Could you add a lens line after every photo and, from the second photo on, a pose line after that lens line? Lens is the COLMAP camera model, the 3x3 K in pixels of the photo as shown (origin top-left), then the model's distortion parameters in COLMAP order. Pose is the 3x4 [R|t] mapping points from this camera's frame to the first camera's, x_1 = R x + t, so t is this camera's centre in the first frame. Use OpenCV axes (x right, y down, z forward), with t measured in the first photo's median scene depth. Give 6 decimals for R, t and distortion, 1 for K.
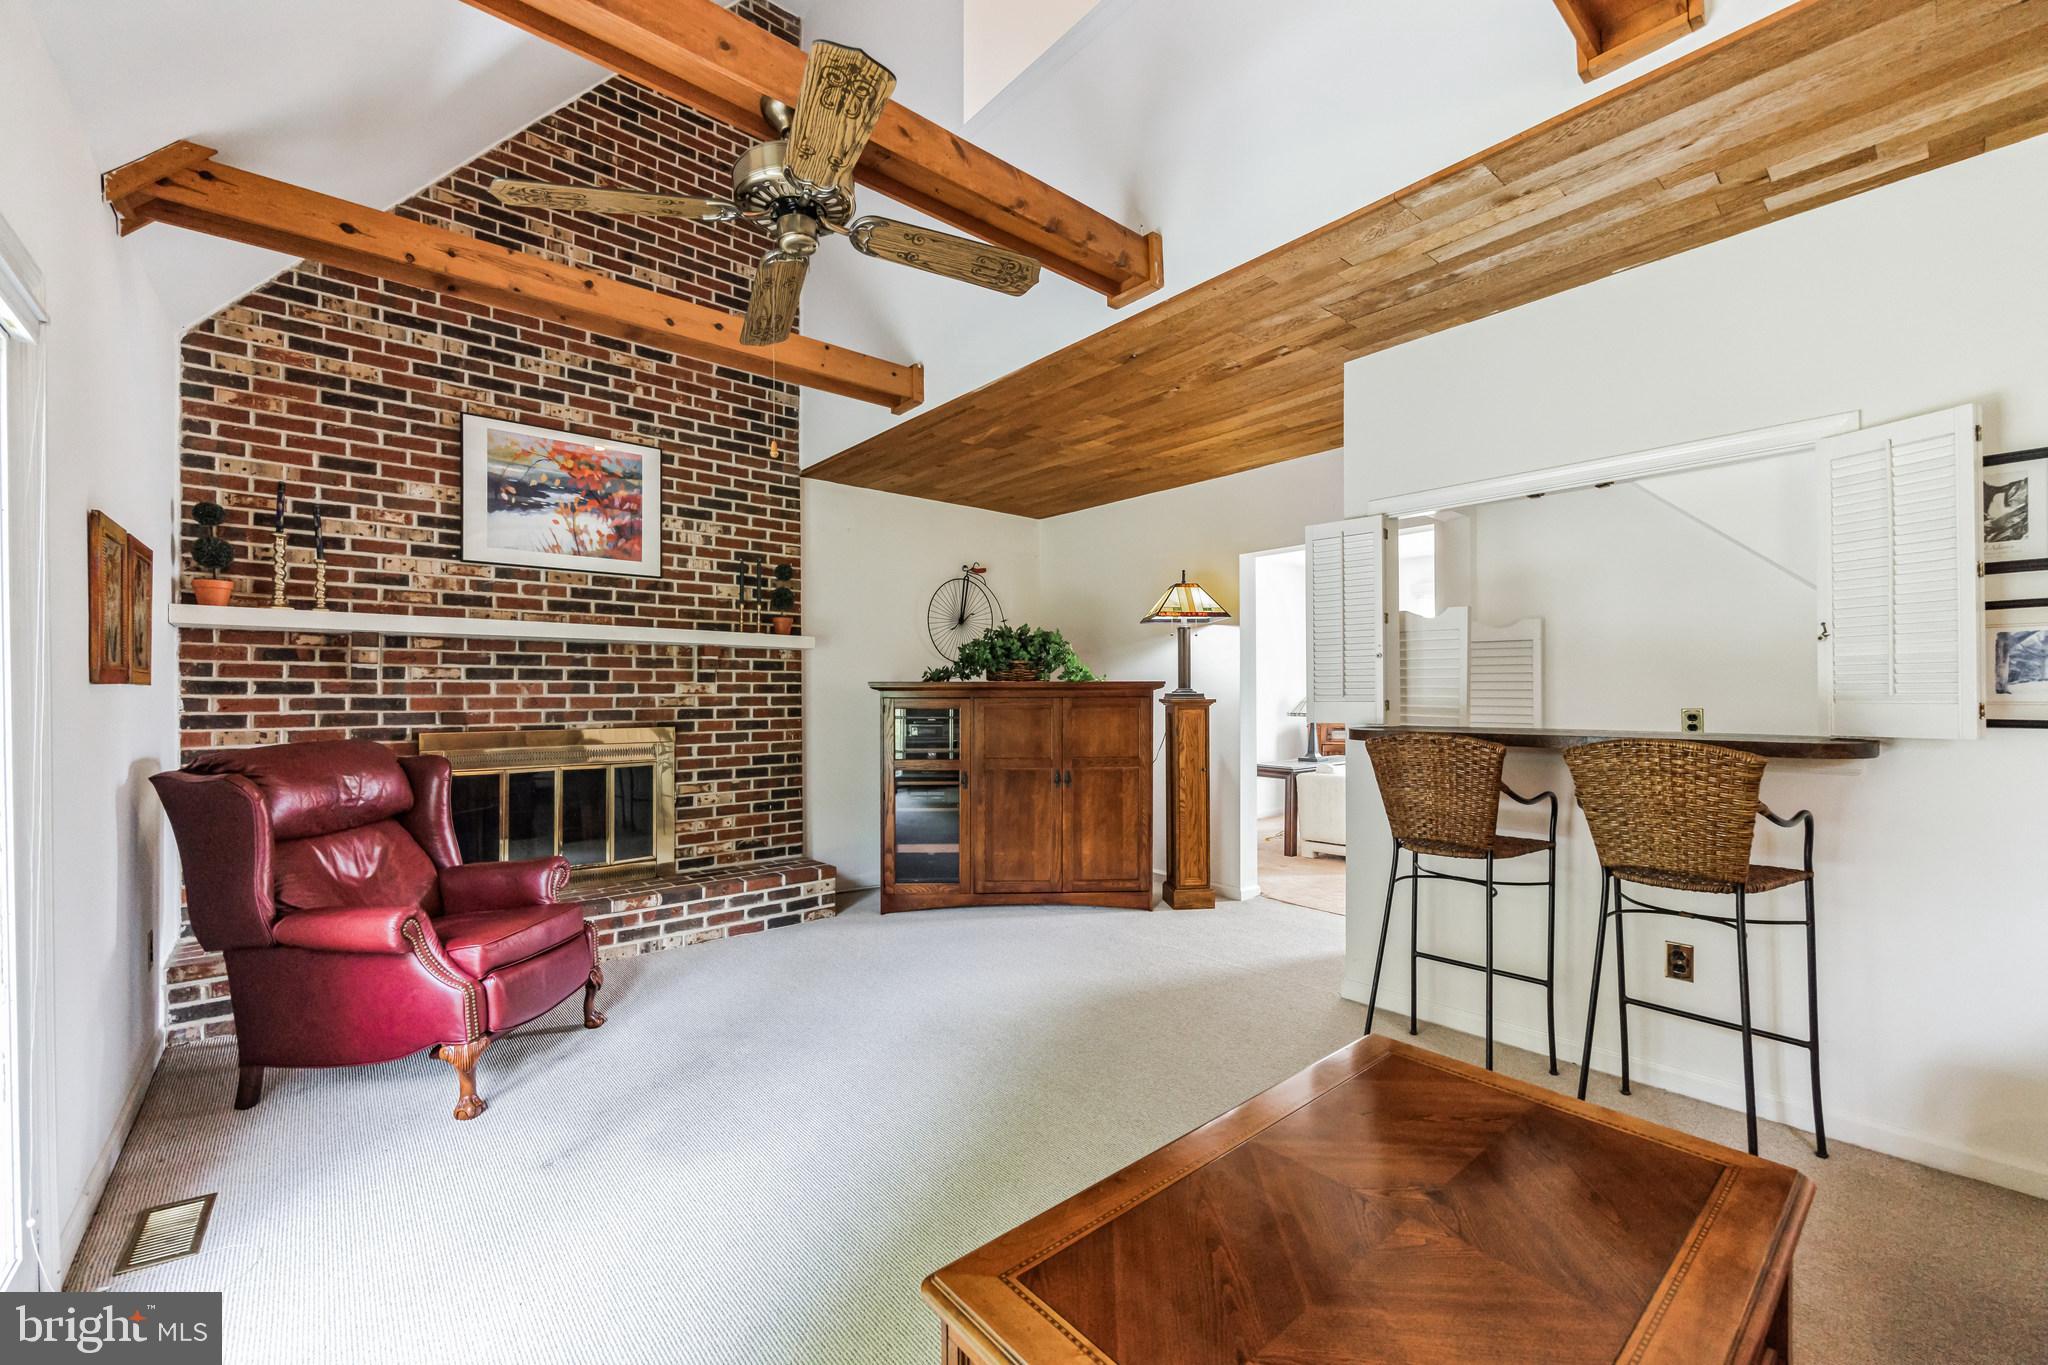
lens RADIAL K [[816.3, 0, 1021.8], [0, 816.3, 680.9], [0, 0, 1]] dist [-0.001076, 0.000013]
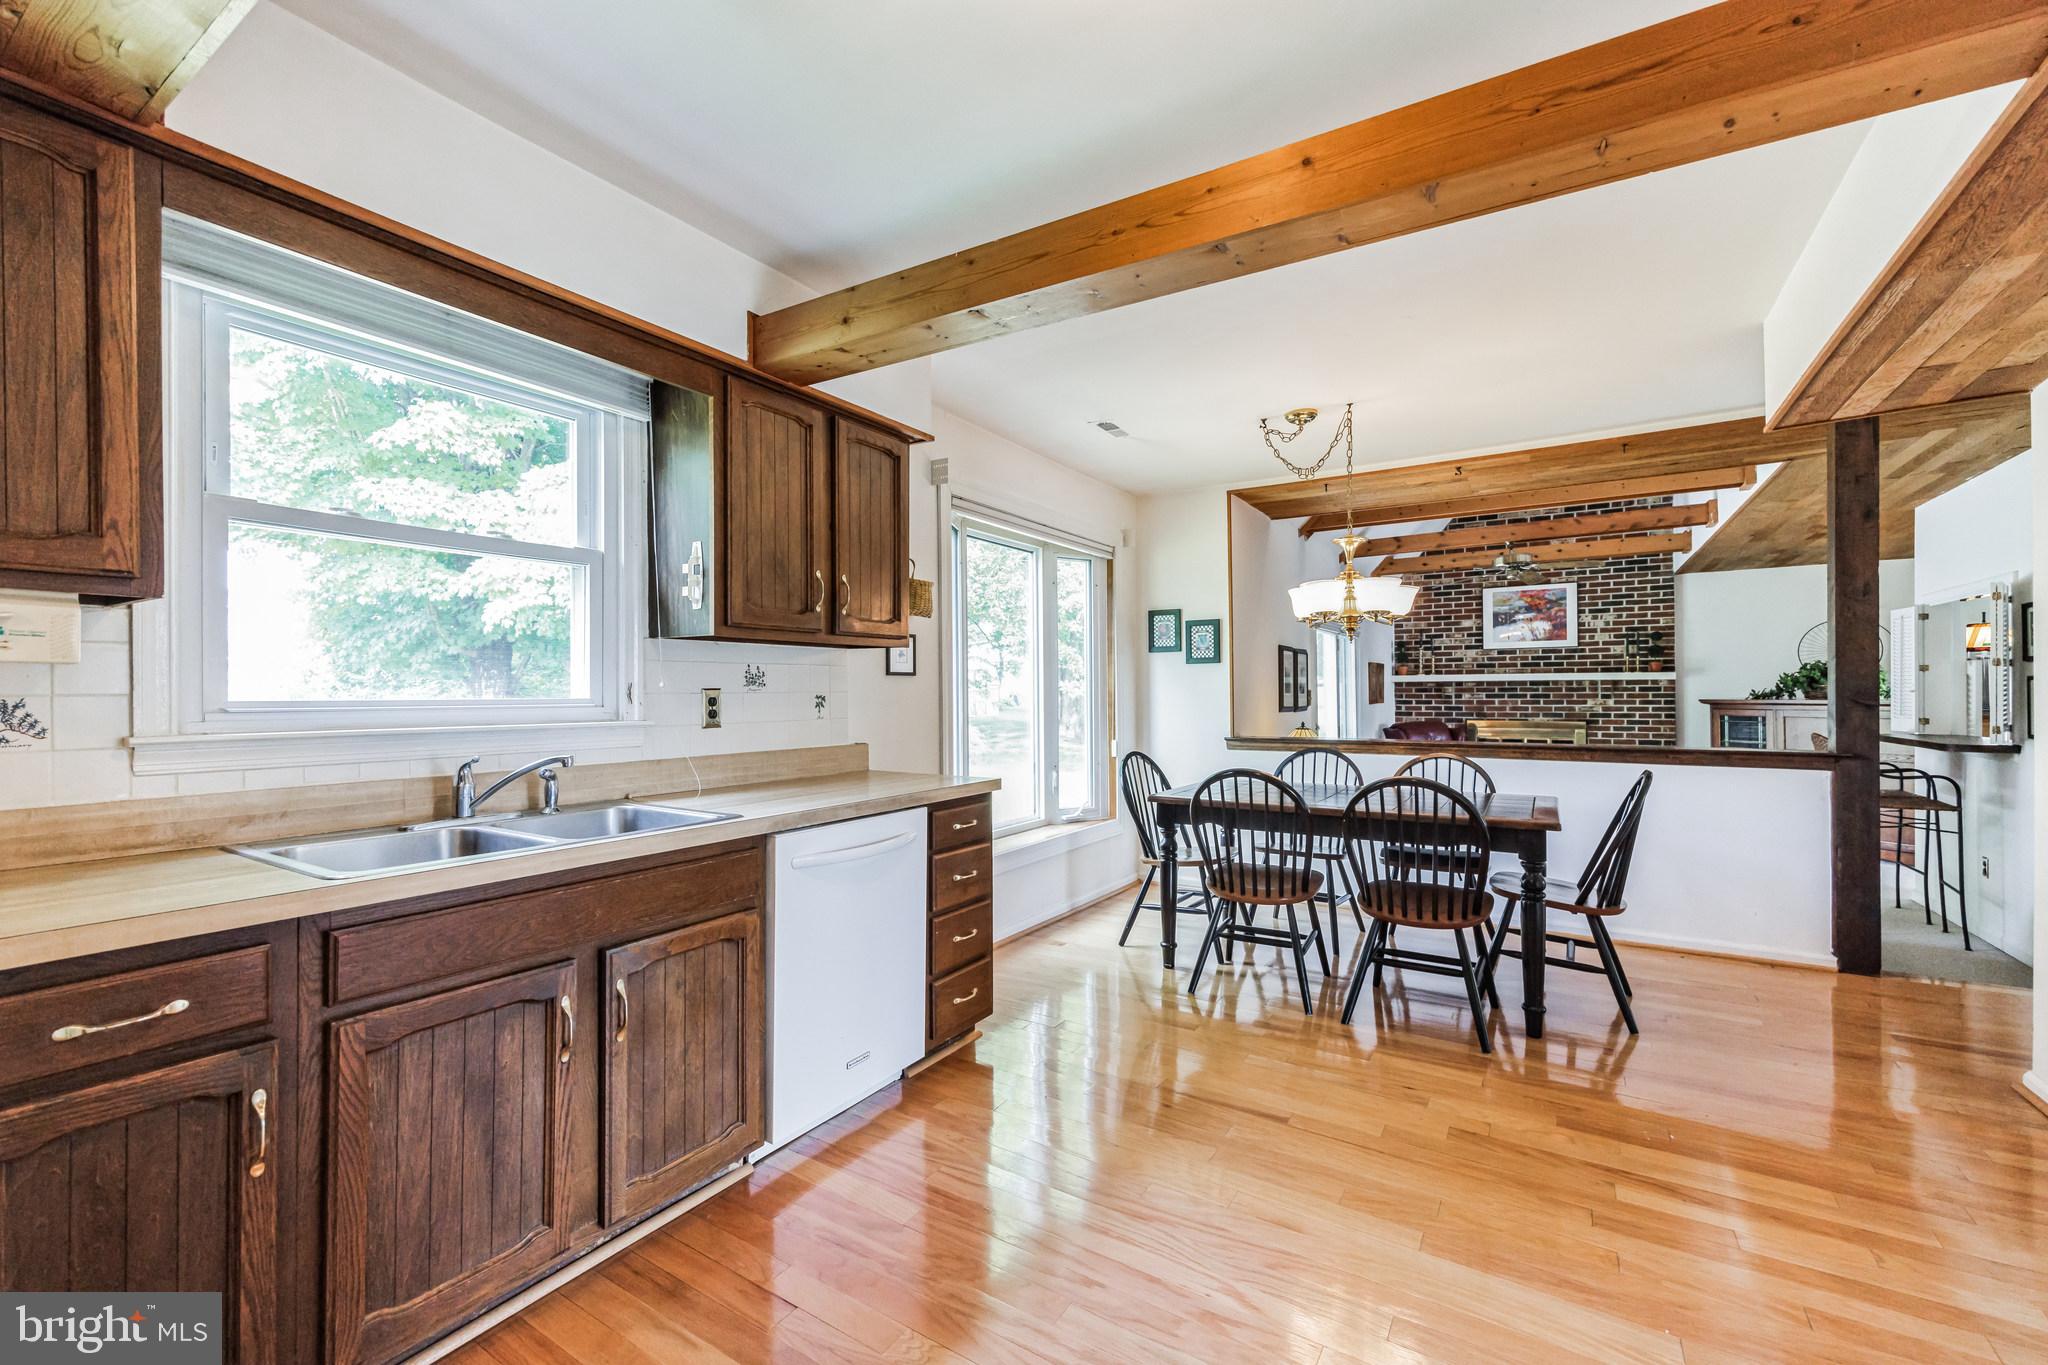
lens RADIAL K [[844.9, 0, 1017.8], [0, 844.9, 702.7], [0, 0, 1]] dist [0.002156, -0.000165]
pose [[0.286818, 0.009907, -0.957934, 1.216925], [0.018862, 0.999694, 0.015986, -0.051964], [0.957799, -0.022654, 0.286544, -0.960440]]
